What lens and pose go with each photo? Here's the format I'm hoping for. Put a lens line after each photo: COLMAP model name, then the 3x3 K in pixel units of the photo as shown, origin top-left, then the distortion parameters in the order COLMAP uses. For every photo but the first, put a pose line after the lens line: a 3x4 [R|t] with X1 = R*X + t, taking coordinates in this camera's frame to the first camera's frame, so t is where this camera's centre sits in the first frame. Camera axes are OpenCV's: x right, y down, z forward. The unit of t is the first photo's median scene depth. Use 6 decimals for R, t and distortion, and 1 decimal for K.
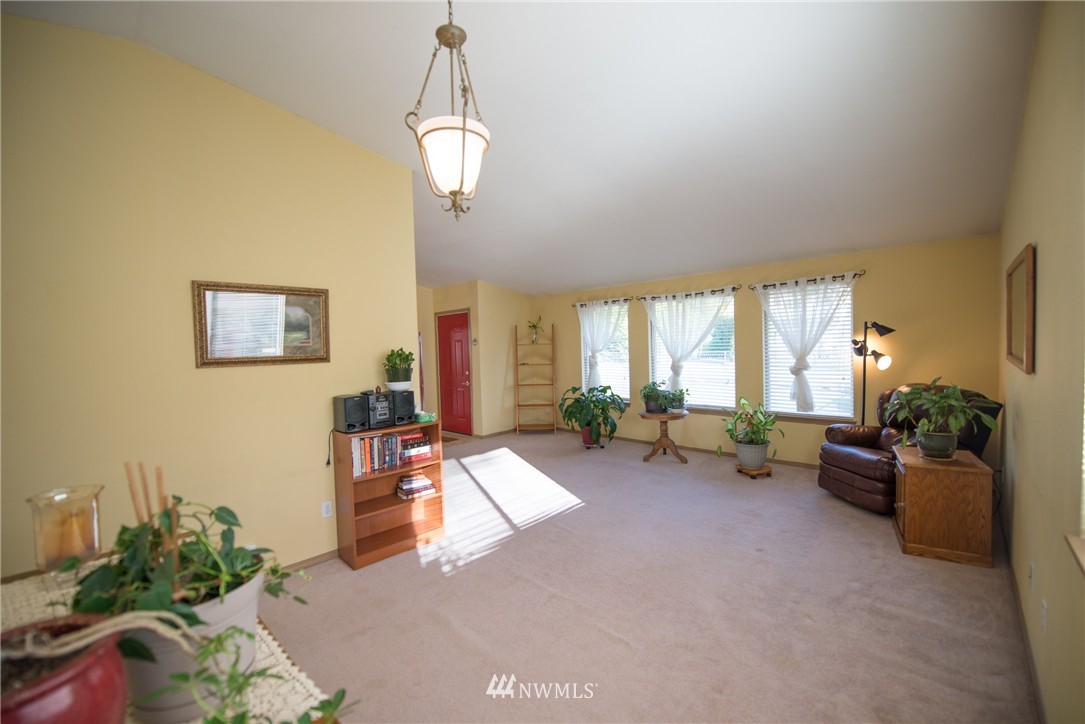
lens RADIAL K [[437.6, 0, 528.4], [0, 437.6, 363.6], [0, 0, 1]] dist [-0.000207, 0.000009]
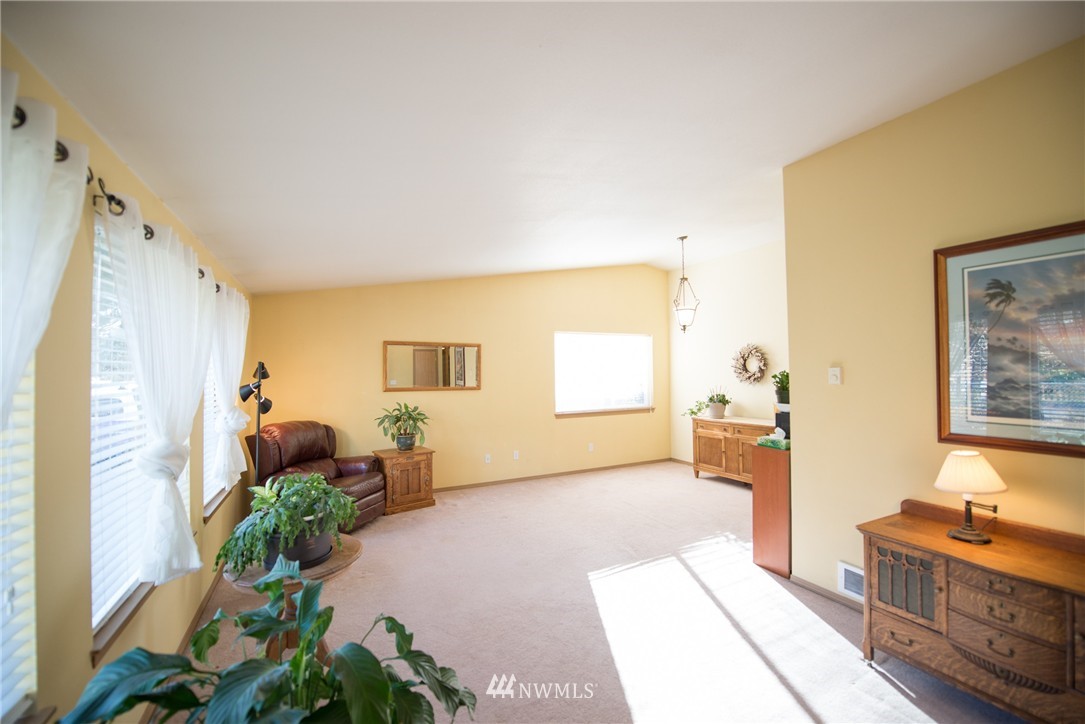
lens RADIAL K [[437.6, 0, 528.4], [0, 437.6, 363.6], [0, 0, 1]] dist [-0.000207, 0.000009]
pose [[-0.943521, 0.044872, 0.328260, -0.052047], [0.052212, 0.998544, 0.013576, -0.093856], [-0.327173, 0.029948, -0.944490, 2.053417]]
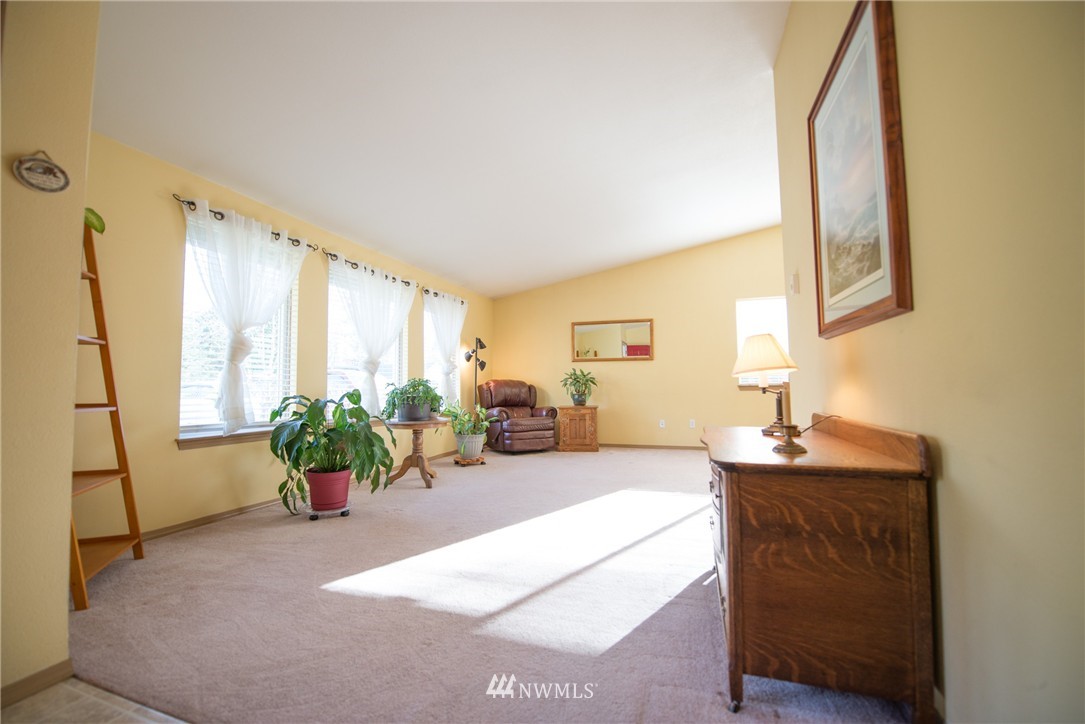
lens RADIAL K [[444.8, 0, 542.5], [0, 444.8, 362.0], [0, 0, 1]] dist [-0.016846, -0.003974]
pose [[-0.452554, 0.082061, 0.887953, -0.772647], [0.060464, 0.996289, -0.061257, 0.113754], [-0.889685, 0.025967, -0.455836, 1.804523]]
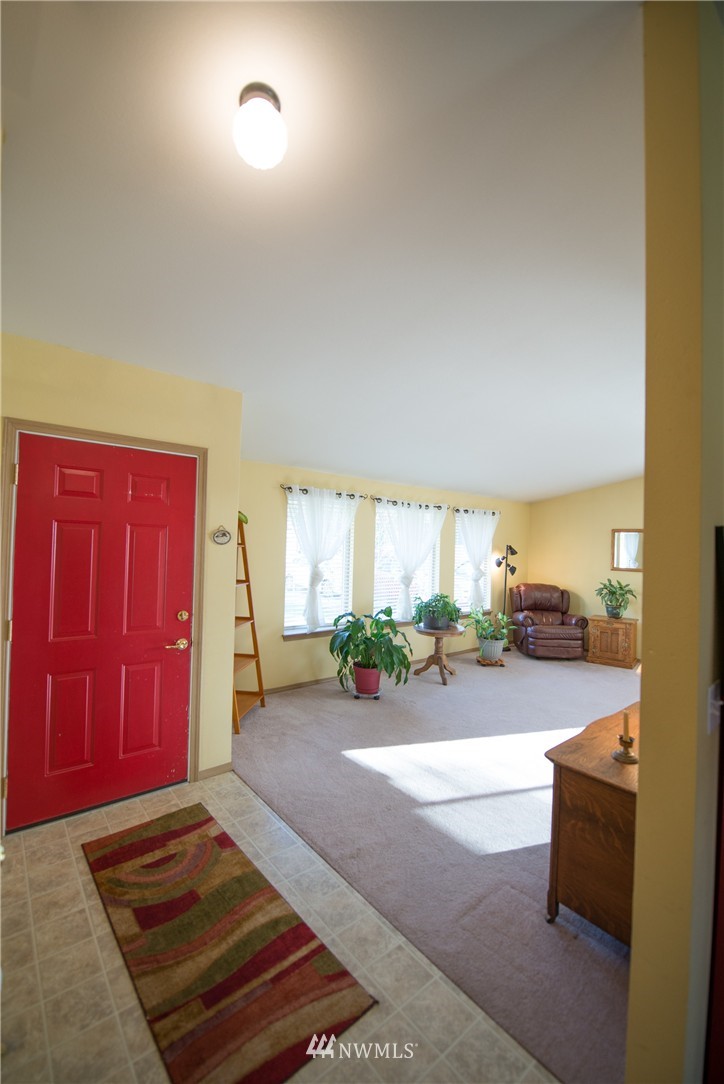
lens RADIAL K [[444.4, 0, 362.0], [0, 444.4, 542.0], [0, 0, 1]] dist [-0.016846, -0.003974]
pose [[0.082303, 0.044932, 0.995594, -1.055259], [0.012057, 0.998865, -0.046076, -0.046294], [-0.996534, 0.015796, 0.081668, 1.690854]]
